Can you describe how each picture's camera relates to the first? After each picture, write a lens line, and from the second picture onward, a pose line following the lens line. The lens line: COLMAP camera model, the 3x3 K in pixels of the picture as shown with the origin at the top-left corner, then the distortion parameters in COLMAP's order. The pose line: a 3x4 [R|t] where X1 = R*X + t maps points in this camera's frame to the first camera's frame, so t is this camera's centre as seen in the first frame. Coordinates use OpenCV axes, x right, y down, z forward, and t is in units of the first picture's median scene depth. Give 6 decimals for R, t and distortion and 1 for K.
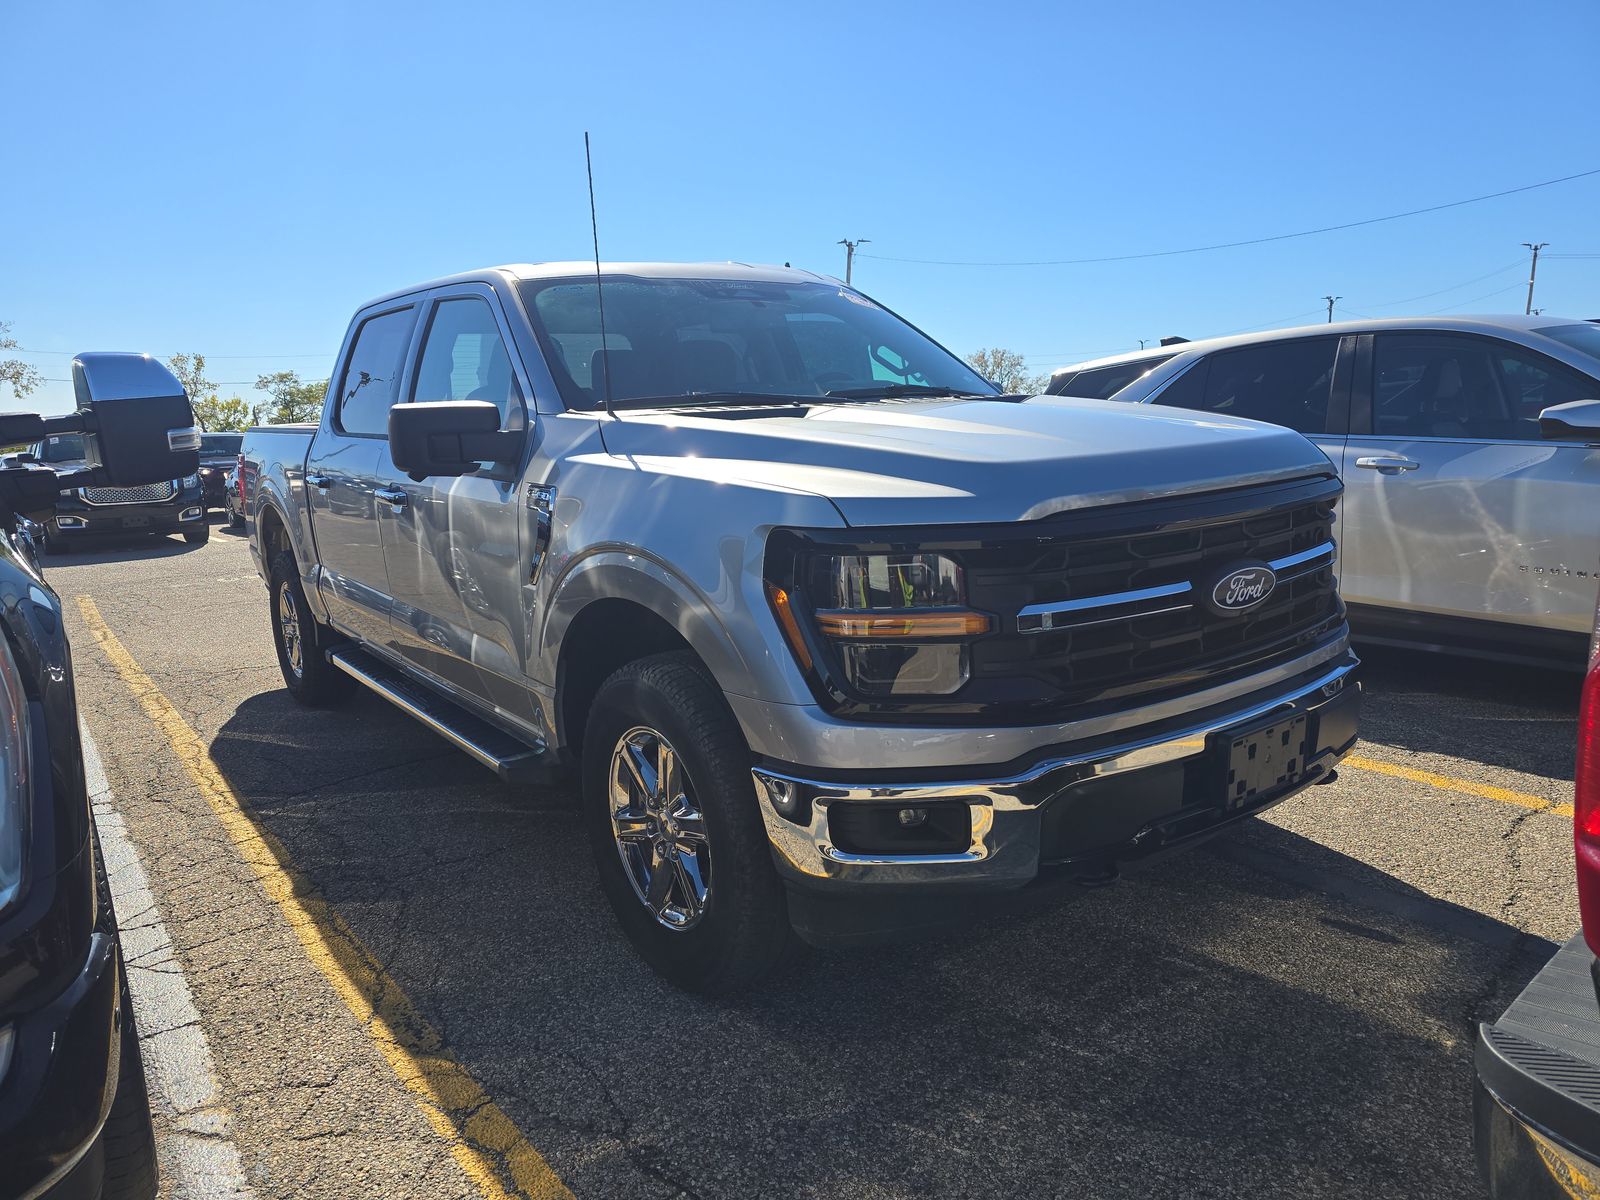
lens RADIAL K [[1070.8, 0, 794.6], [0, 1070.8, 597.9], [0, 0, 1]] dist [0.071763, -0.070869]
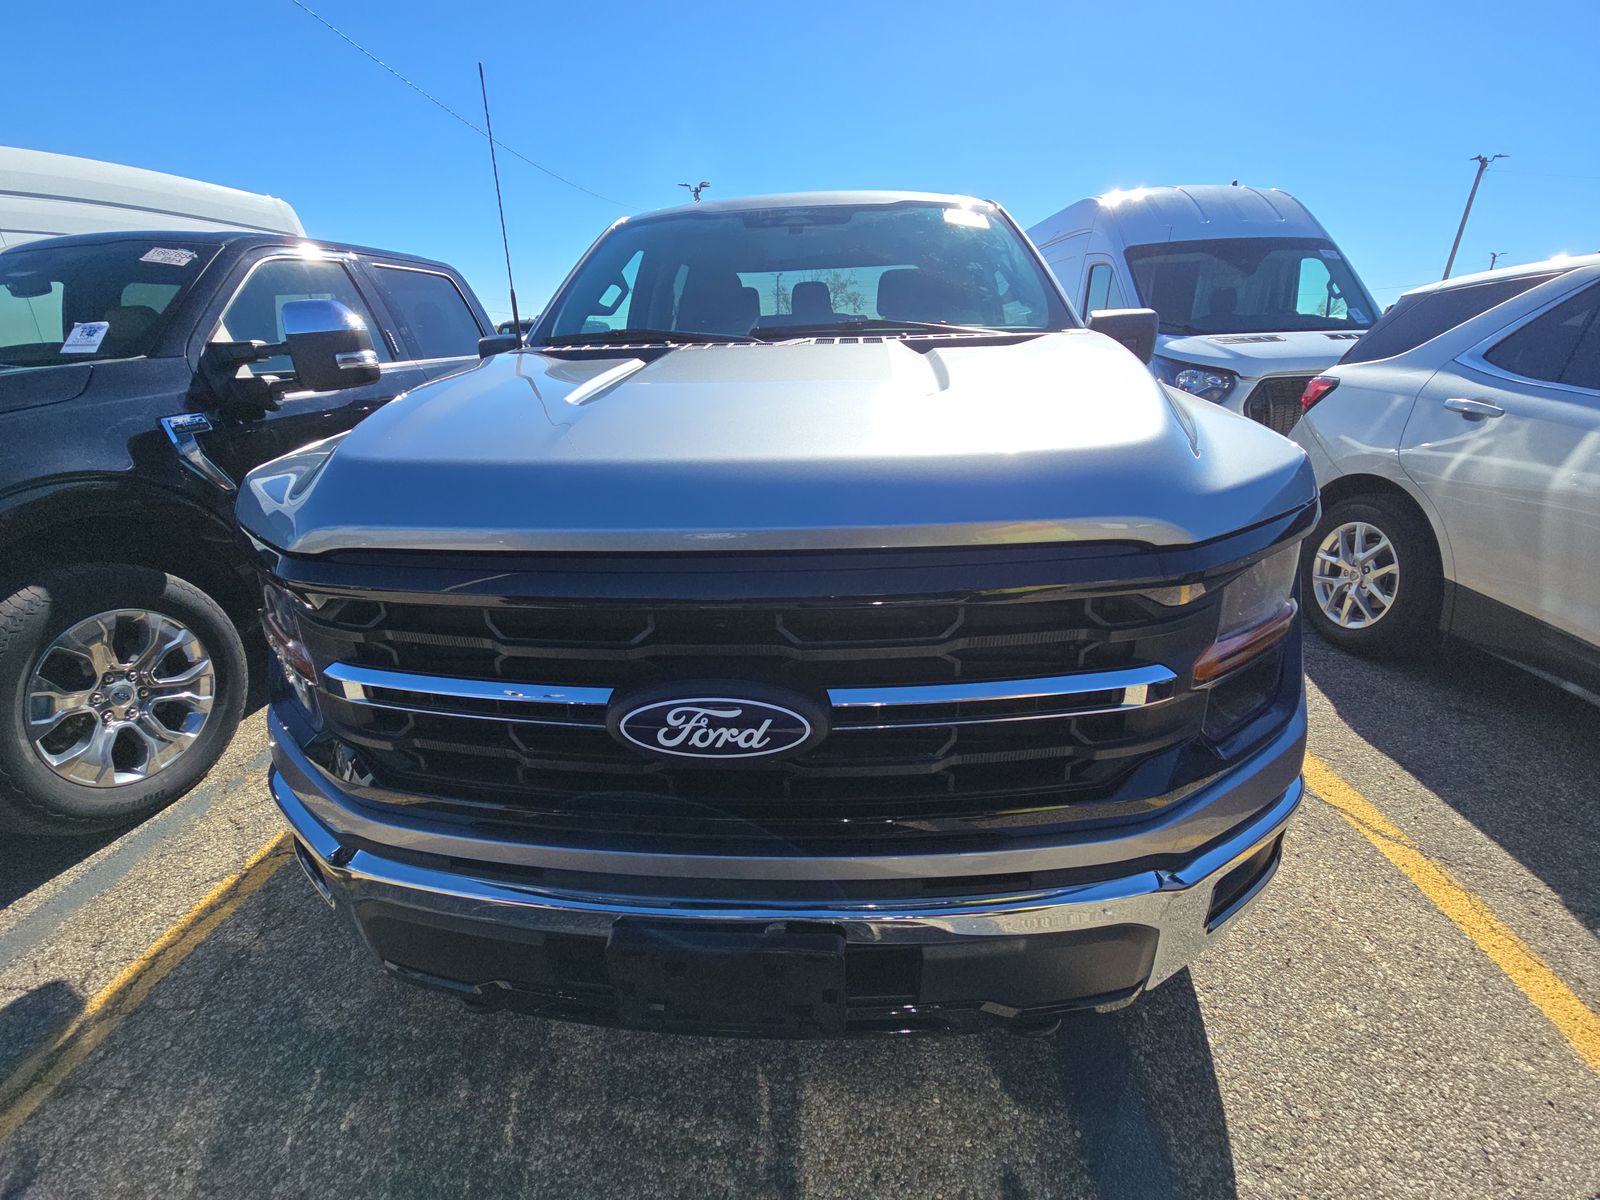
lens RADIAL K [[643.7, 0, 800.0], [0, 643.7, 600.0], [0, 0, 1]] dist [-0.000370, -0.000082]
pose [[0.760092, 0.263114, -0.594164, 0.640589], [-0.118352, 0.955119, 0.271552, -0.171521], [0.638947, -0.136084, 0.757119, 0.796579]]
